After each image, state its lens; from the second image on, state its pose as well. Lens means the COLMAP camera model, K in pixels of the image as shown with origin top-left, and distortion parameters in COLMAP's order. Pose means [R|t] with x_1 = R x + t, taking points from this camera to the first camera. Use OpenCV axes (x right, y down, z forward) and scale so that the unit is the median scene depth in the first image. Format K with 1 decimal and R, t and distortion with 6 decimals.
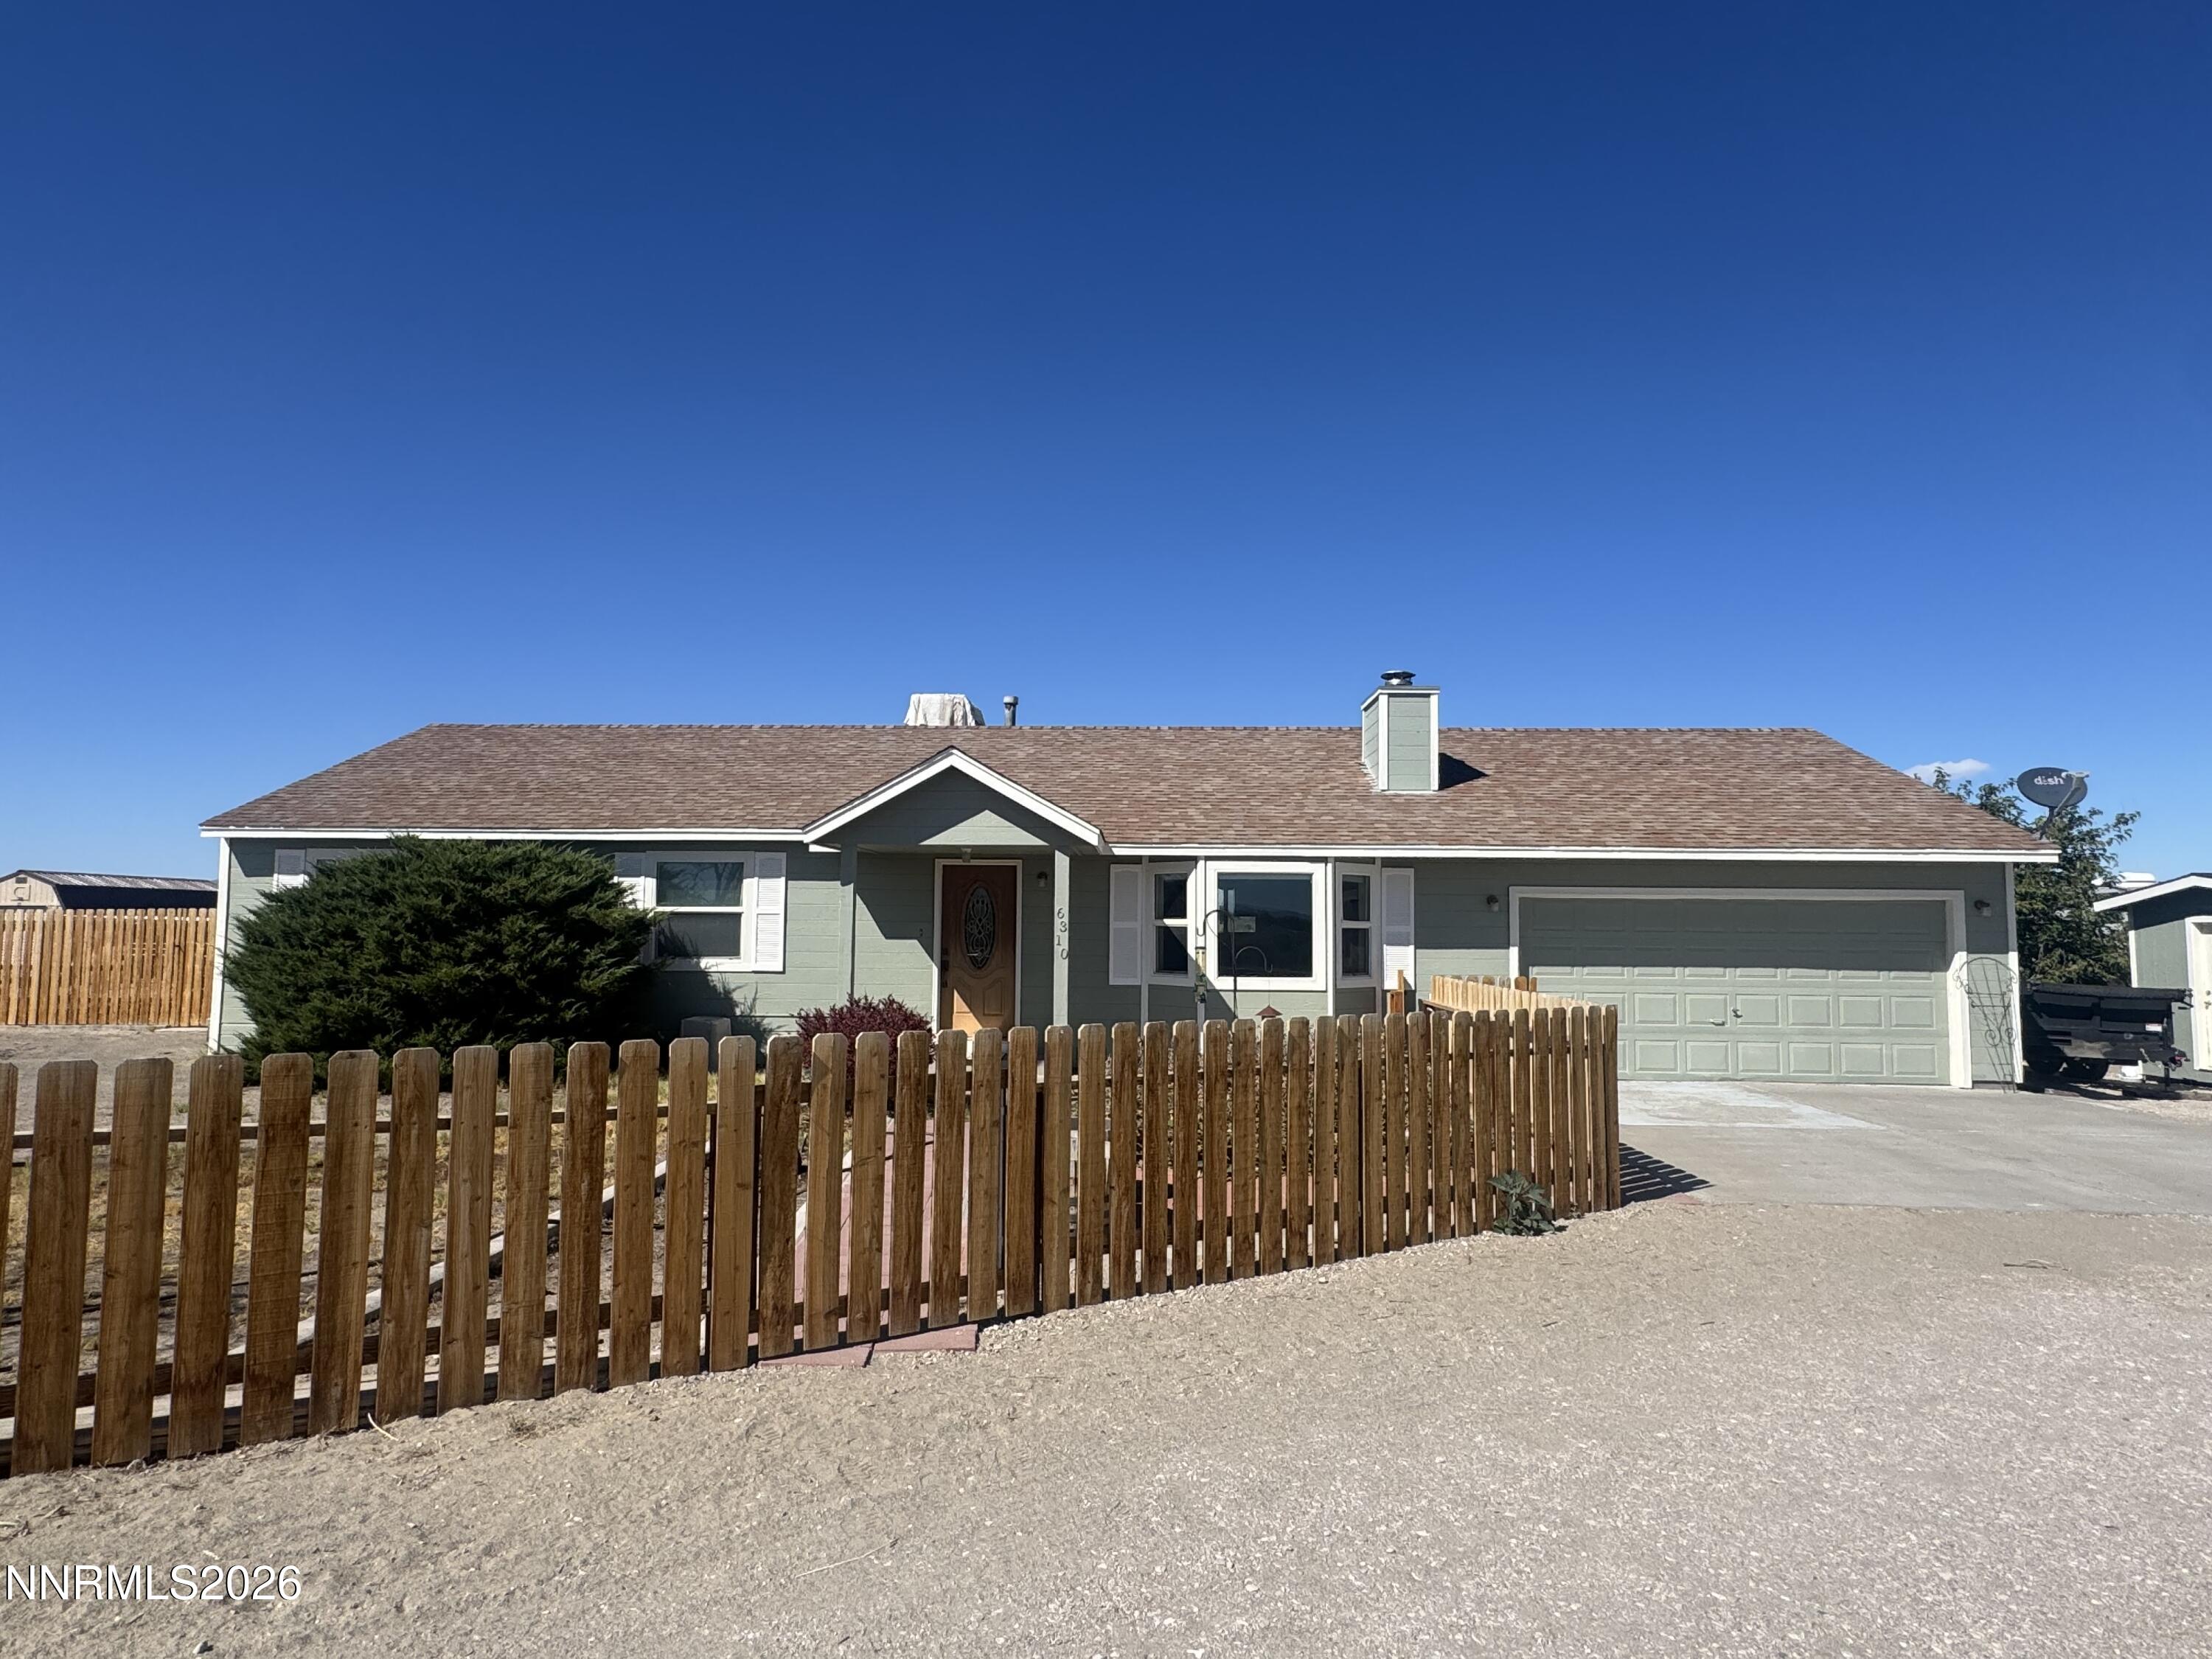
lens RADIAL K [[1228.6, 0, 1104.8], [0, 1228.6, 833.8], [0, 0, 1]] dist [-0.004994, -0.000442]
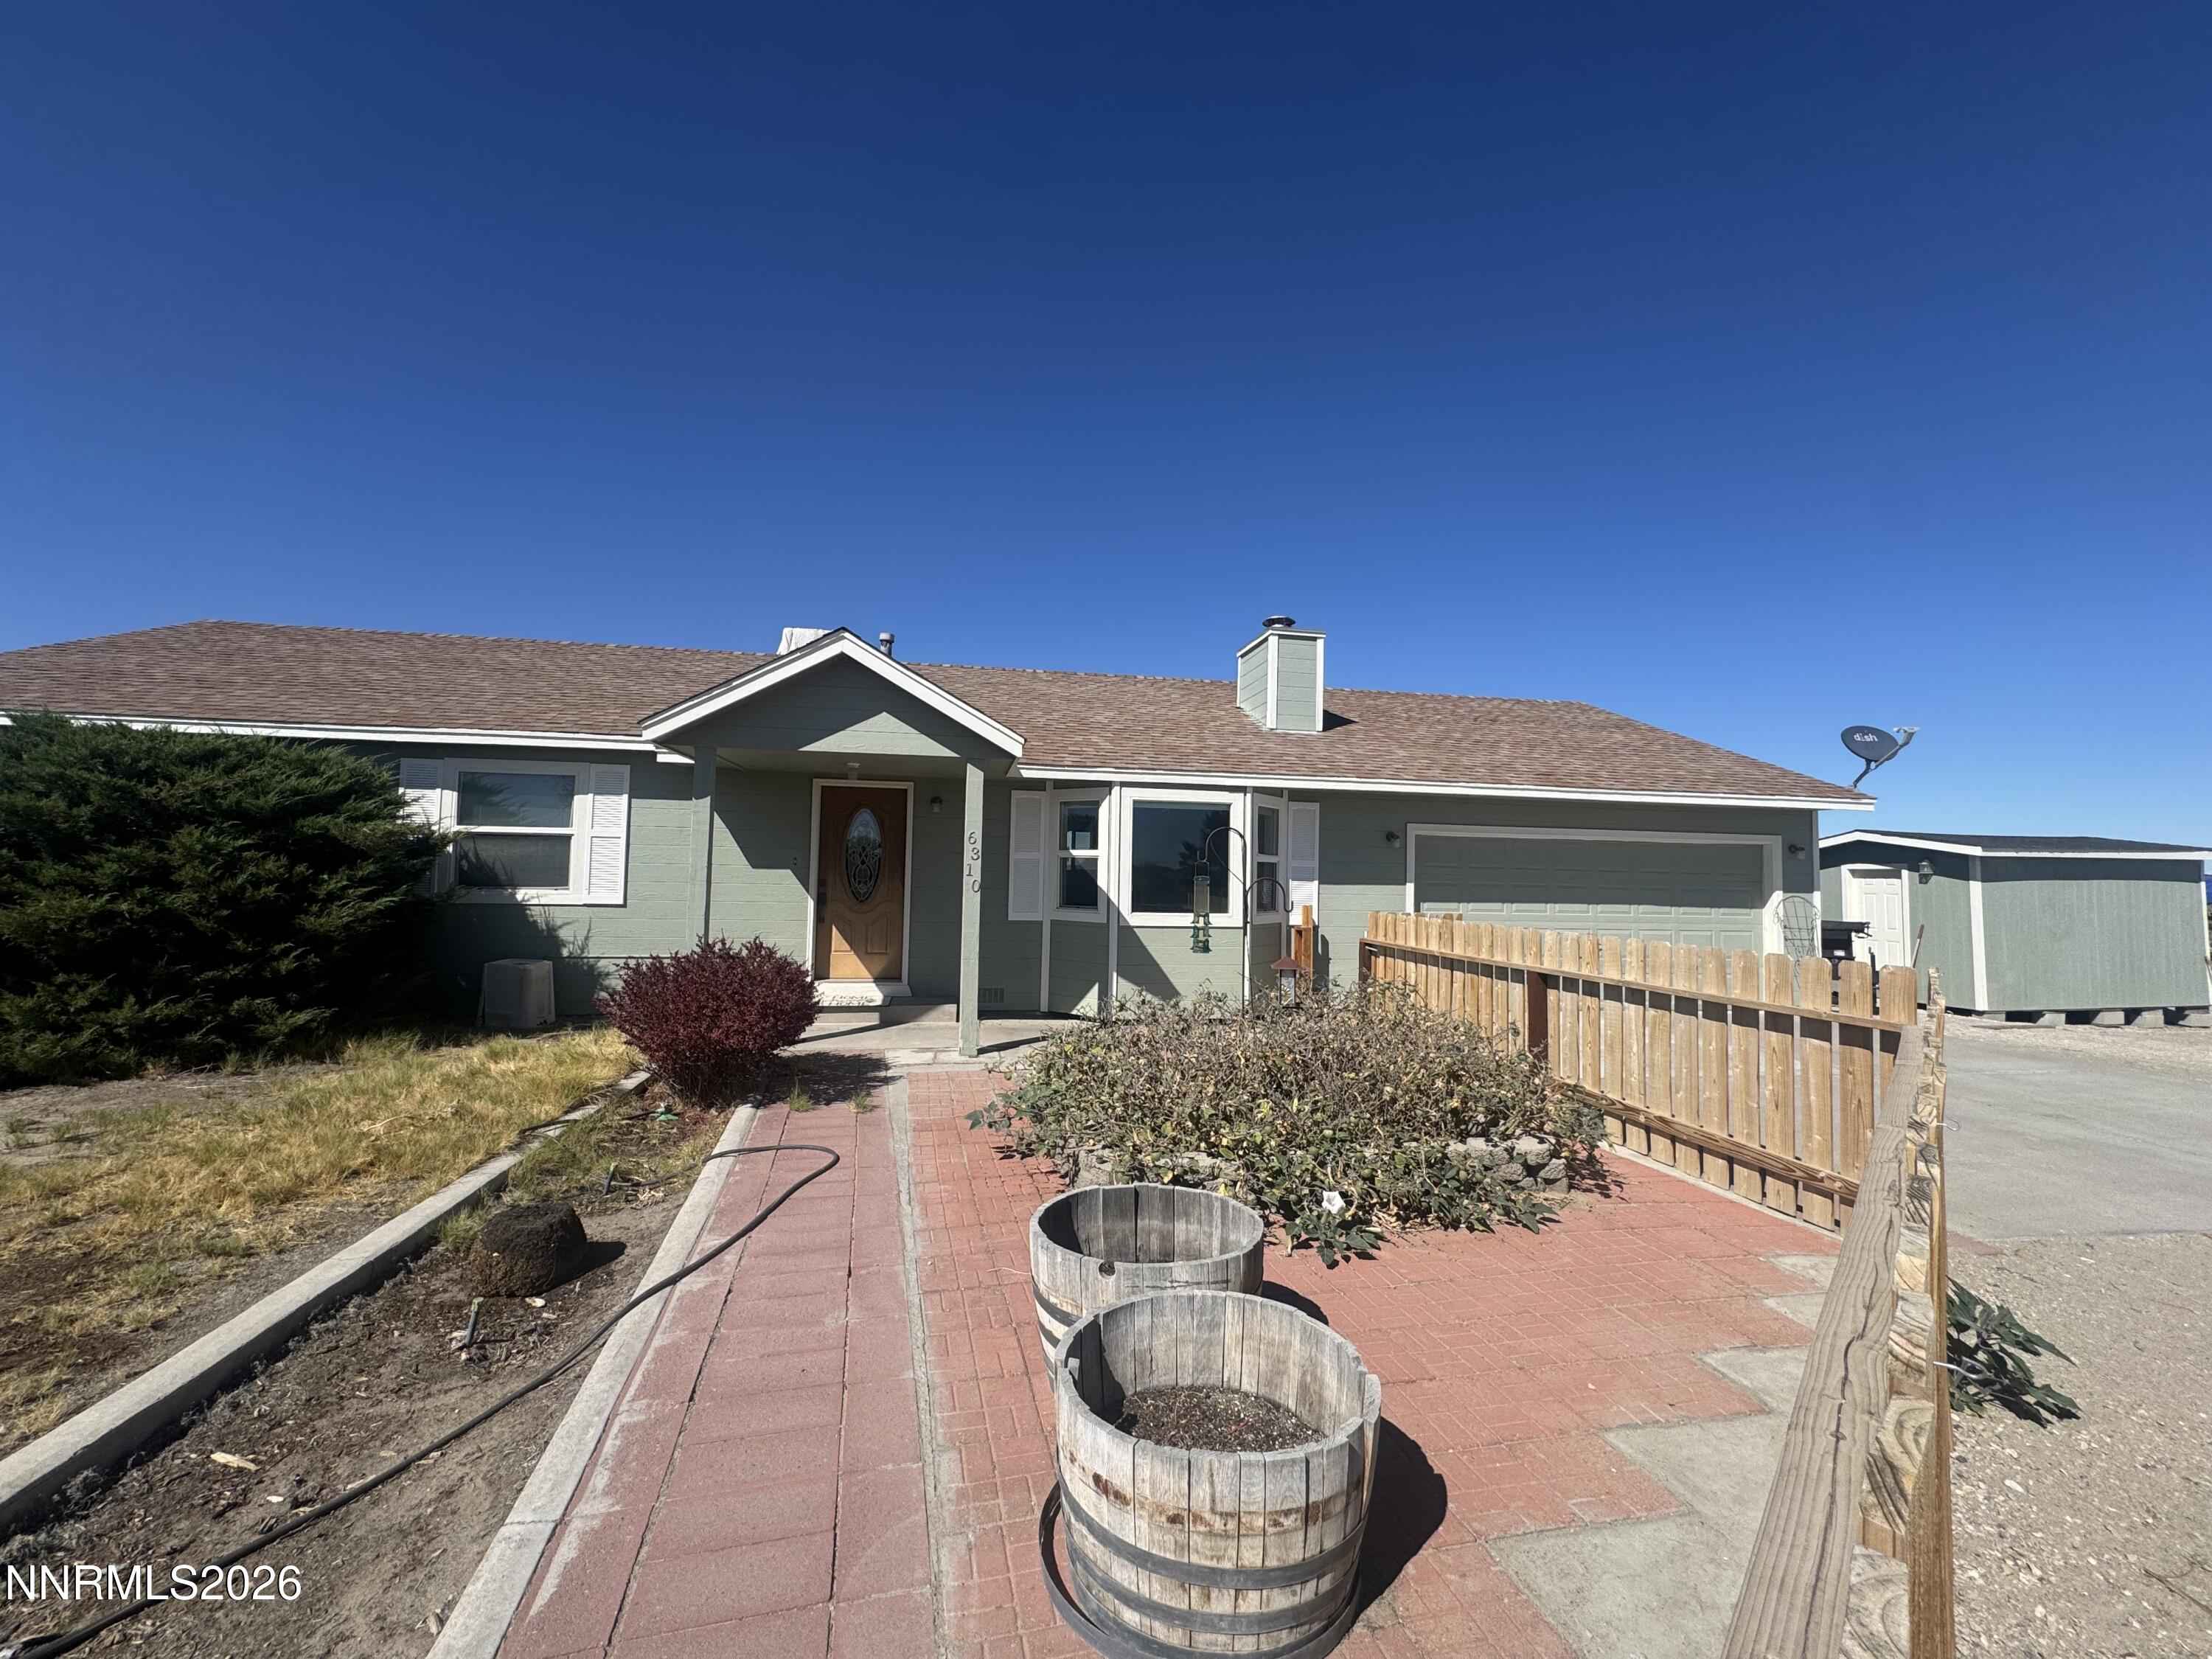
lens RADIAL K [[881.1, 0, 1102.9], [0, 881.1, 820.9], [0, 0, 1]] dist [-0.002758, 0.000551]
pose [[0.979322, 0.022352, 0.201069, -0.063238], [-0.026200, 0.999521, 0.016496, 0.036693], [-0.200604, -0.021423, 0.979438, 0.351954]]
